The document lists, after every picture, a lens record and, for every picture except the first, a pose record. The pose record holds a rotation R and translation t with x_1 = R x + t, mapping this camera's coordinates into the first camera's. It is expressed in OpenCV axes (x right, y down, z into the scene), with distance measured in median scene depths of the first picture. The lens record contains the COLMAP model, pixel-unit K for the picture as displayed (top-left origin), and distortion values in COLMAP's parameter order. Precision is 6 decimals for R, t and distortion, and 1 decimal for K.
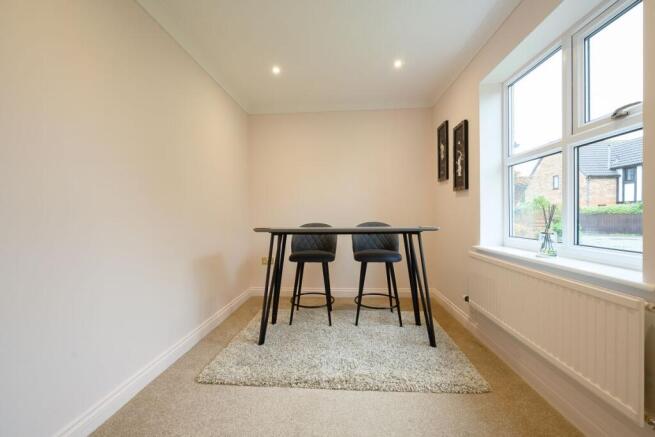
lens RADIAL K [[261.2, 0, 327.4], [0, 261.2, 220.3], [0, 0, 1]] dist [-0.002096, -0.000310]
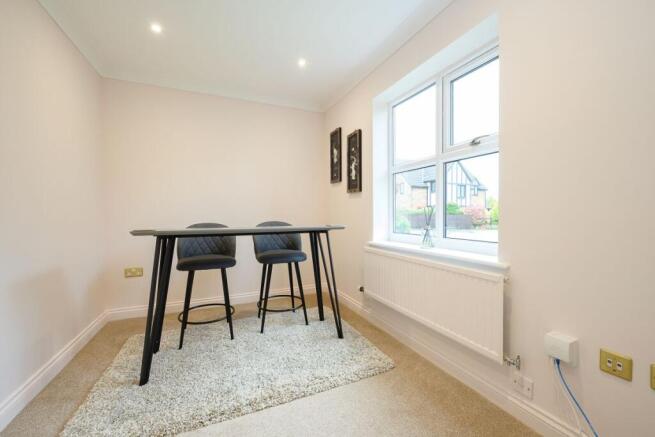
lens RADIAL K [[261.2, 0, 327.4], [0, 261.2, 220.3], [0, 0, 1]] dist [-0.002096, -0.000310]
pose [[0.885202, -0.005243, 0.465177, -0.121527], [0.003653, 0.999984, 0.004320, -0.000990], [-0.465192, -0.002125, 0.885207, 0.076200]]
